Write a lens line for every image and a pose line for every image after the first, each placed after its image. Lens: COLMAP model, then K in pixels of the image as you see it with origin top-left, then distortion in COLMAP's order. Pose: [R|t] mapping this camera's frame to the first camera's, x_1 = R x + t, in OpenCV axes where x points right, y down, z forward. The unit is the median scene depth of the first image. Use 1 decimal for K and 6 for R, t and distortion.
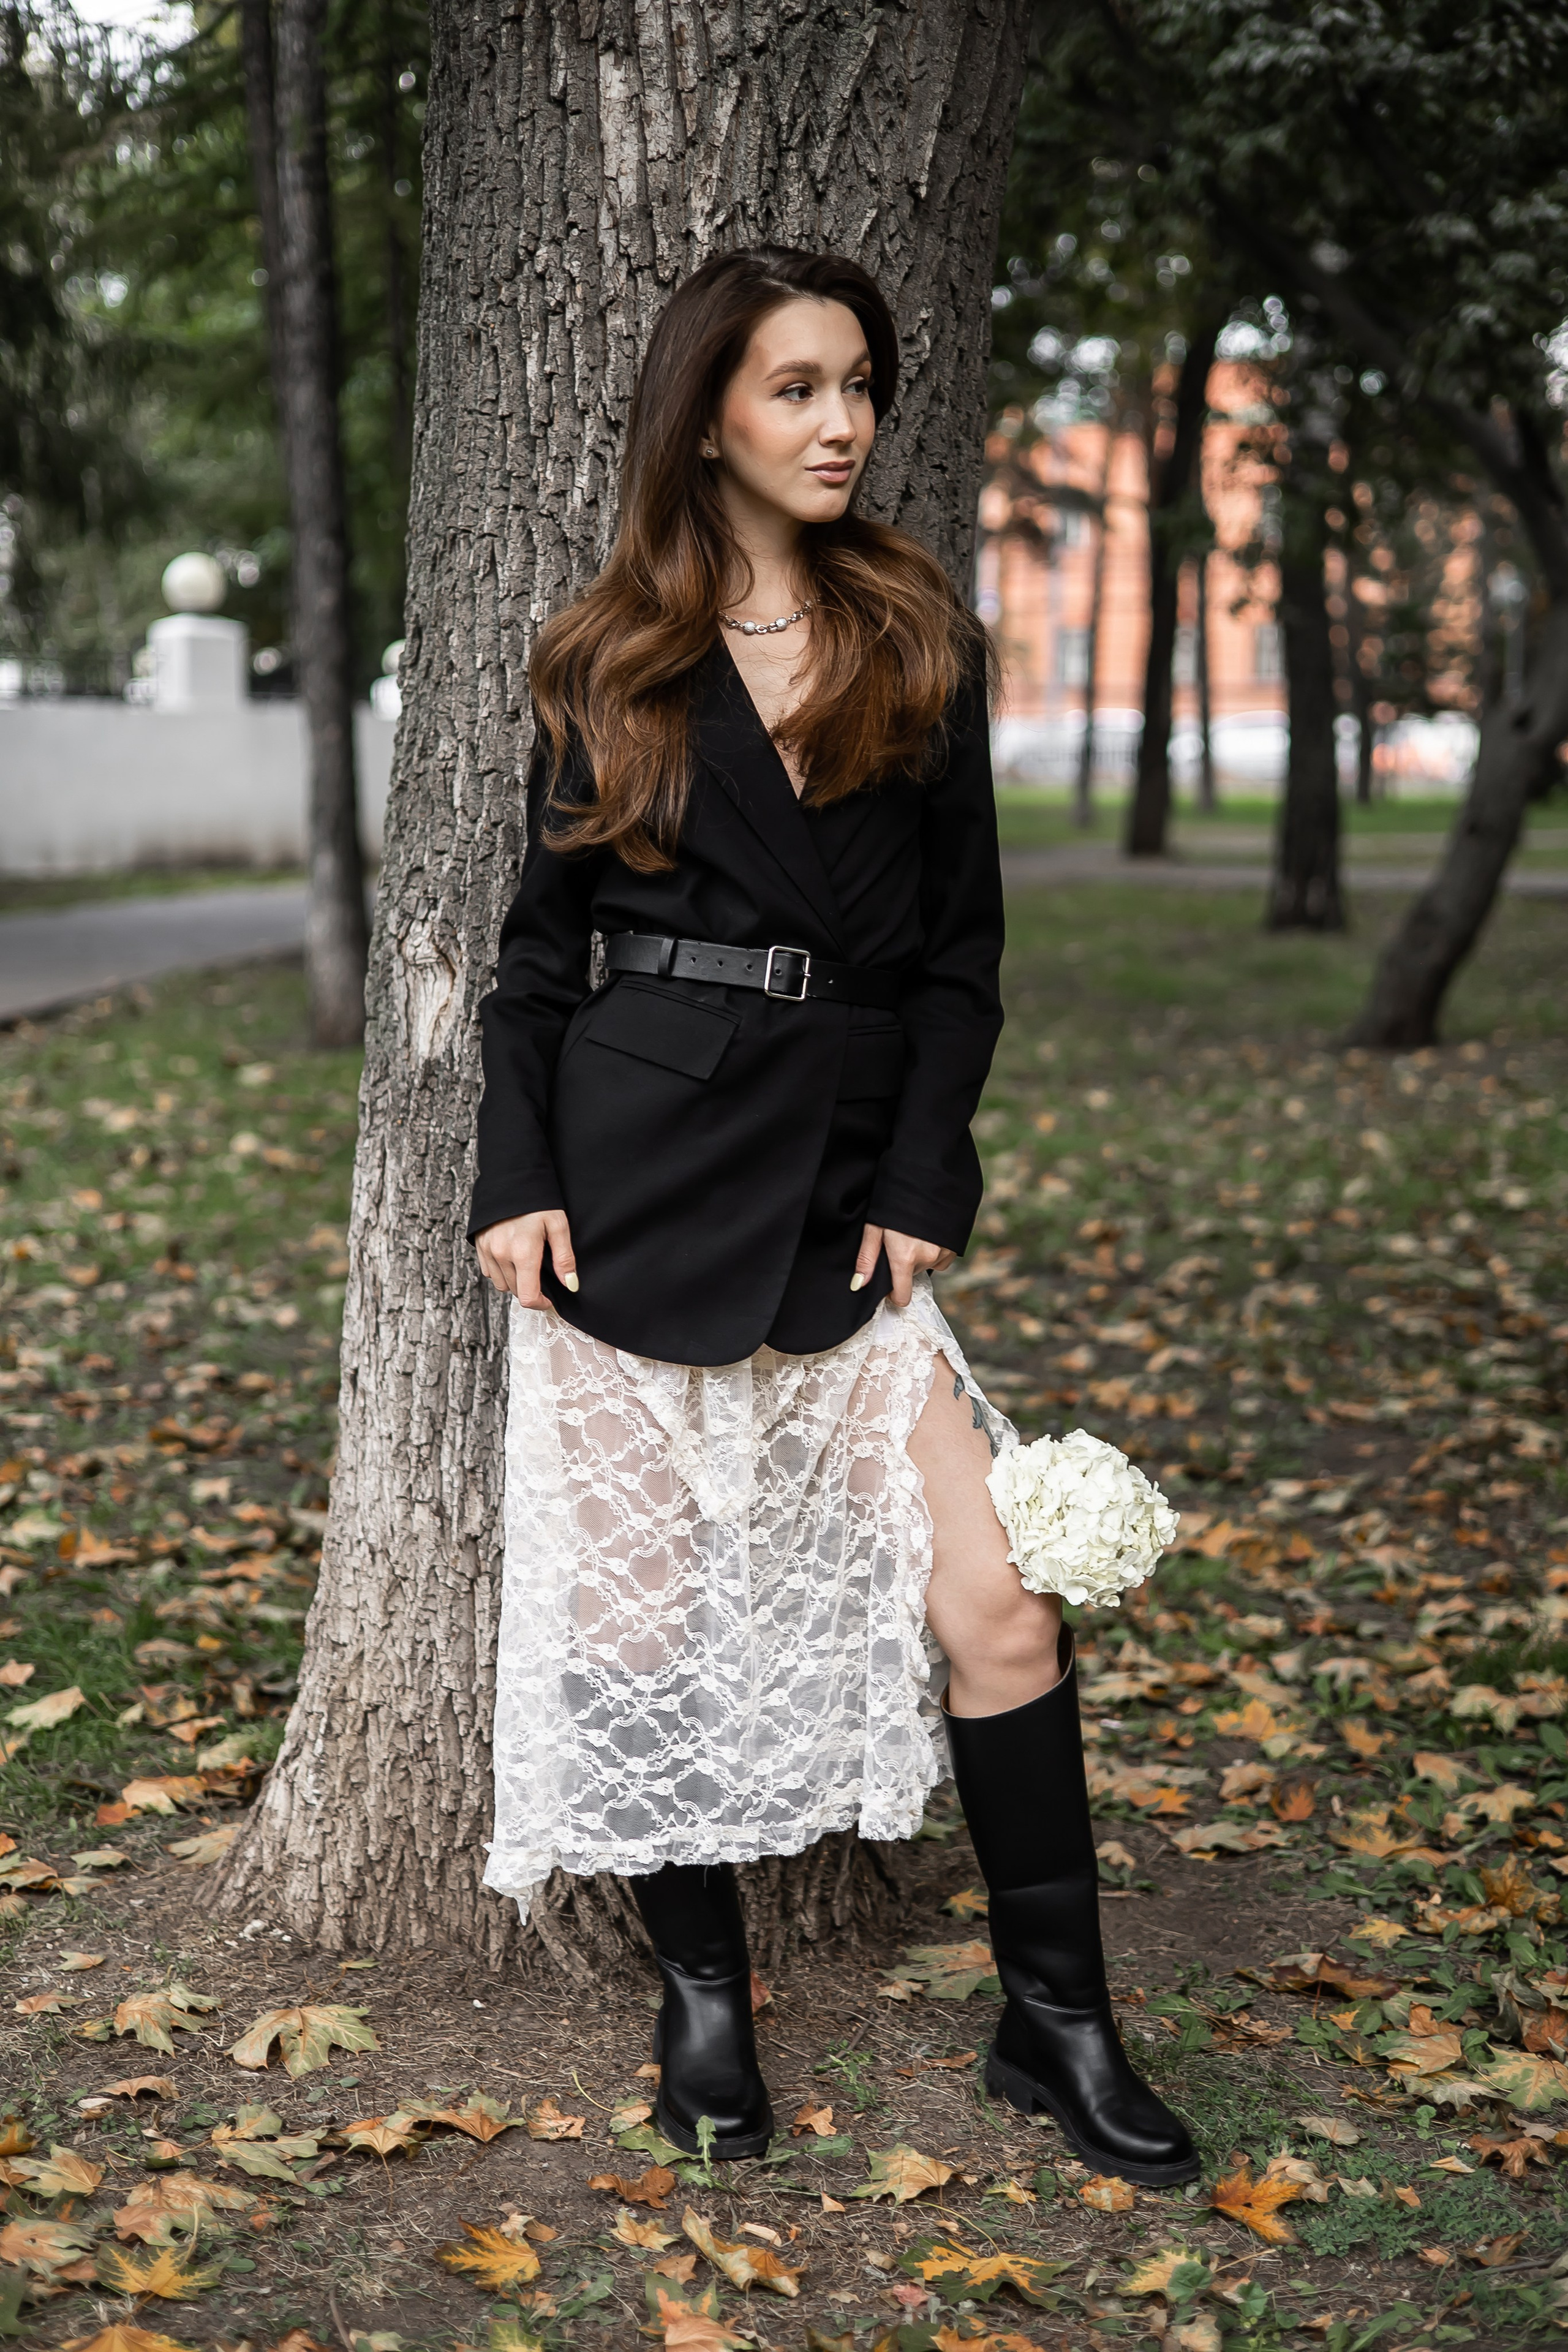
lens RADIAL K [[3361.3, 0, 795.4], [0, 3361.3, 1187.1], [0, 0, 1]] dist [0.152984, -0.669833]
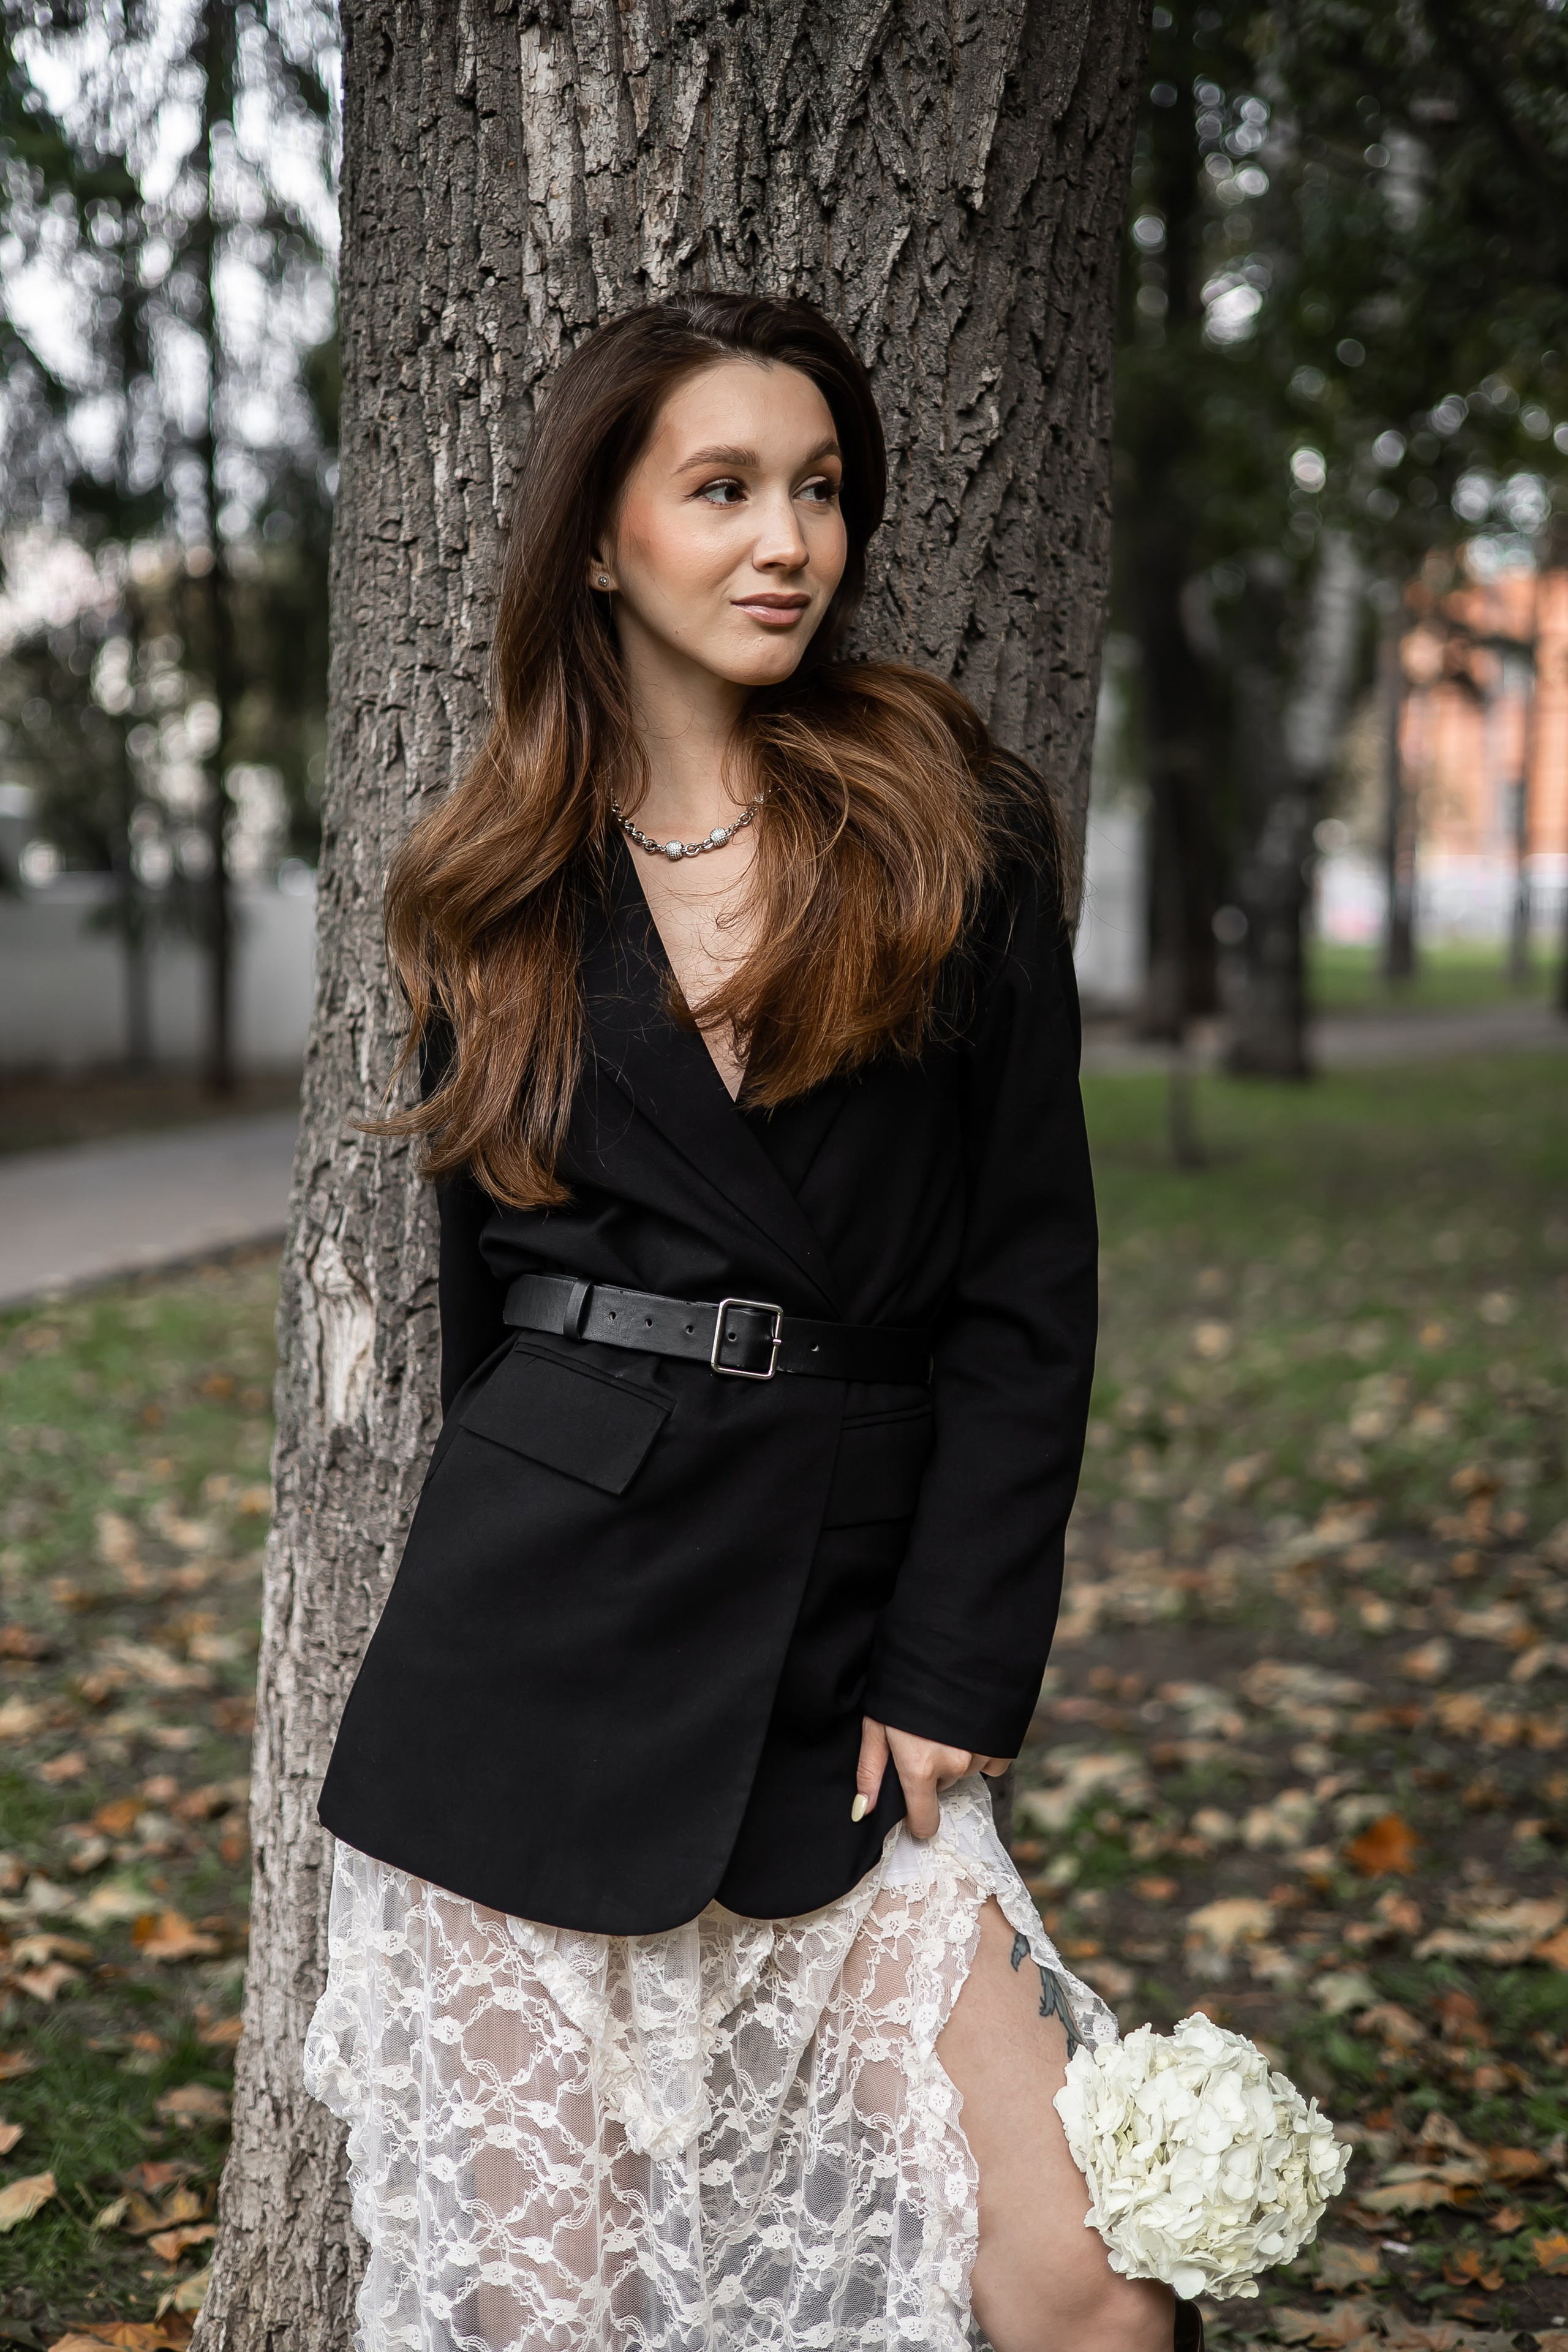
lens RADIAL K [[2986.9, 0, 997.1], [0, 2986.9, 1144.7], [0, 0, 1]] dist [0.235217, -0.798065]
pose [[0.991676, -0.015311, -0.127844, 0.118946], [0.010188, 0.999123, -0.040624, -0.073313], [0.128353, 0.038984, 0.990962, 0.387543]]
